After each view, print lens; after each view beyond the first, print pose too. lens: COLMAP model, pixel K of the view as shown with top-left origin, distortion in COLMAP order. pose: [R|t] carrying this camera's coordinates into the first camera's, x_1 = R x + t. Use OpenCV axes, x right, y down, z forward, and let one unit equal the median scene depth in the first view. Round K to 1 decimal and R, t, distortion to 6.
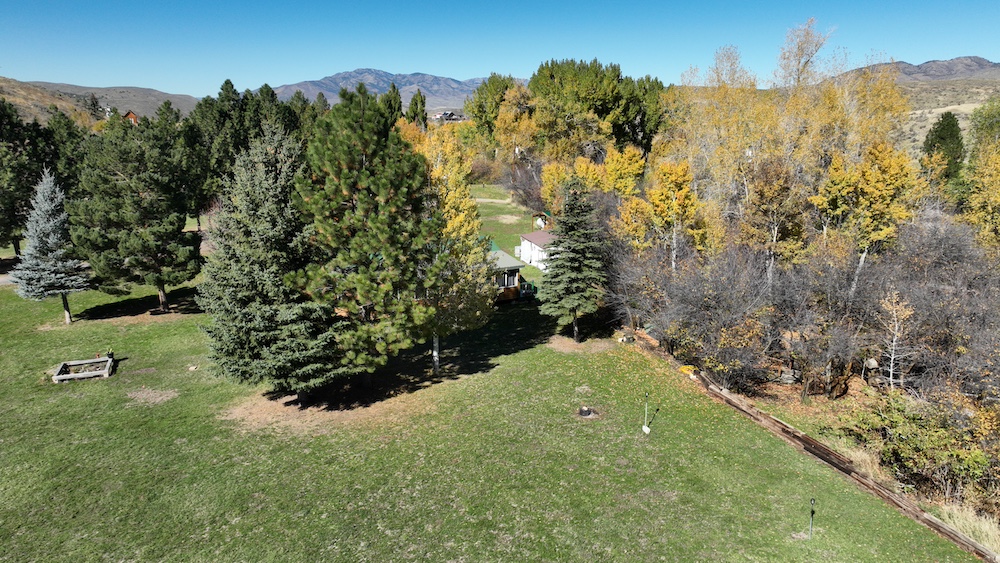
lens RADIAL K [[701.6, 0, 500.6], [0, 701.6, 284.4], [0, 0, 1]] dist [0.002230, 0.010503]
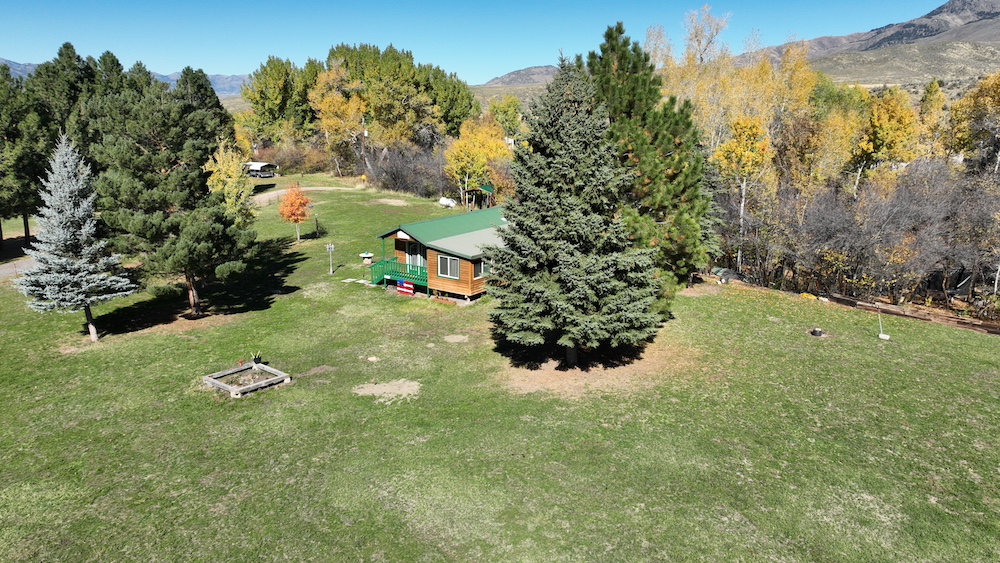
lens RADIAL K [[701.6, 0, 500.5], [0, 701.6, 280.3], [0, 0, 1]] dist [0.002230, 0.010503]
pose [[0.906518, -0.100448, 0.410044, -0.653671], [0.101572, 0.994645, 0.019104, 0.025127], [-0.409767, 0.024331, 0.911866, 0.165716]]
